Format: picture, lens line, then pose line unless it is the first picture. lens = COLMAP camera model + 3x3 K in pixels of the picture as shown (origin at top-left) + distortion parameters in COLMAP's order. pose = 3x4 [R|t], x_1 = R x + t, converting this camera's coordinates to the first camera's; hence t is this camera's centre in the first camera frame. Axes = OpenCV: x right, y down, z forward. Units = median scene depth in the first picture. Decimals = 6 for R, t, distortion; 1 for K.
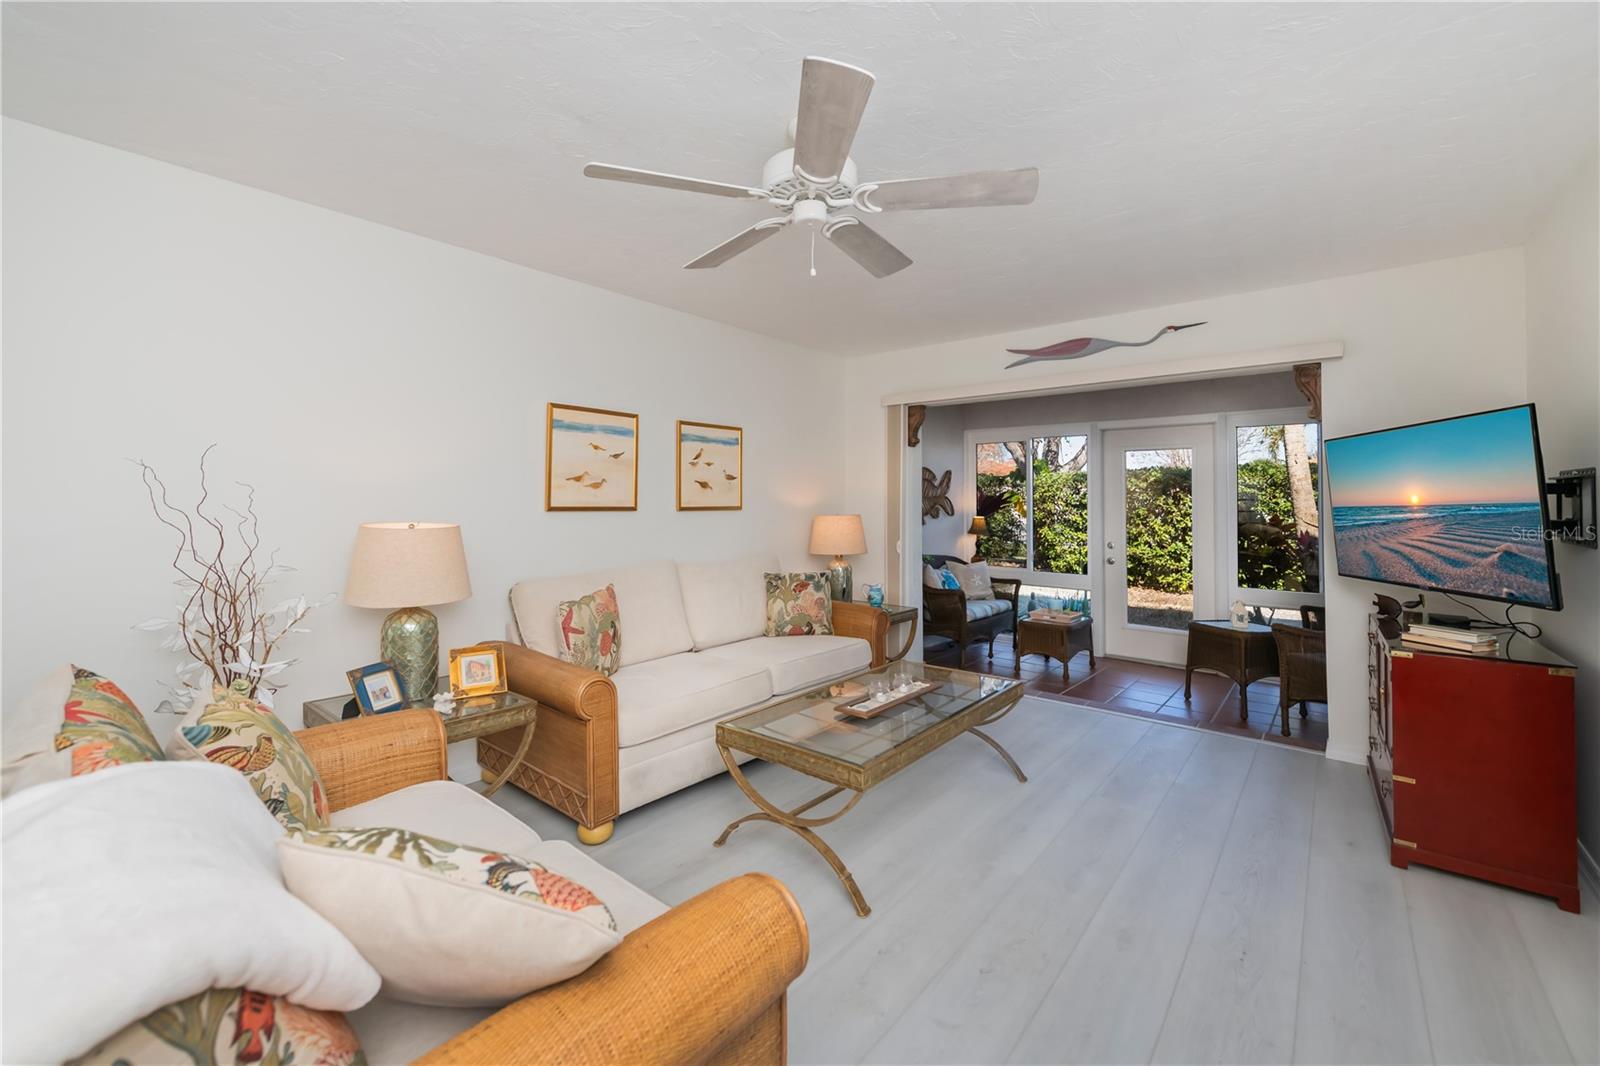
lens RADIAL K [[656.6, 0, 794.4], [0, 656.6, 511.5], [0, 0, 1]] dist [0.008789, -0.000406]
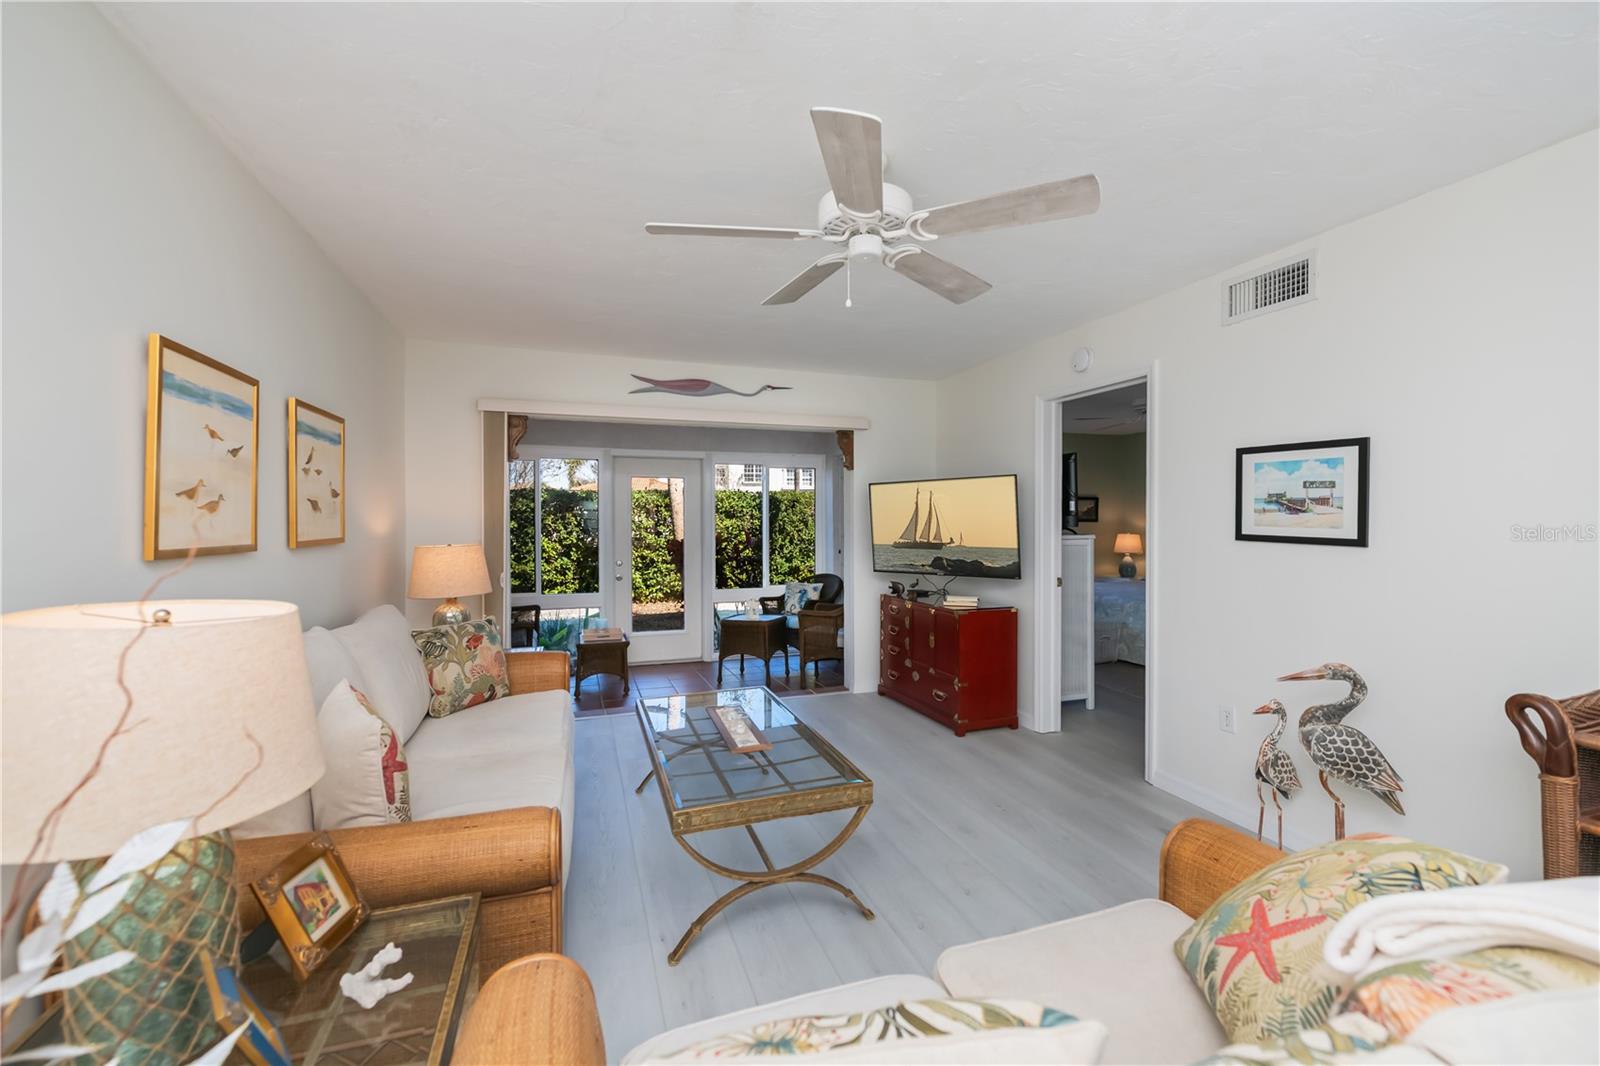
lens RADIAL K [[657.0, 0, 800.0], [0, 657.0, 533.0], [0, 0, 1]] dist [-0.002065, -0.000635]
pose [[0.505523, -0.022879, 0.862510, -0.457767], [0.016806, 0.999720, 0.016669, -0.017145], [-0.862649, 0.006069, 0.505766, 0.293499]]
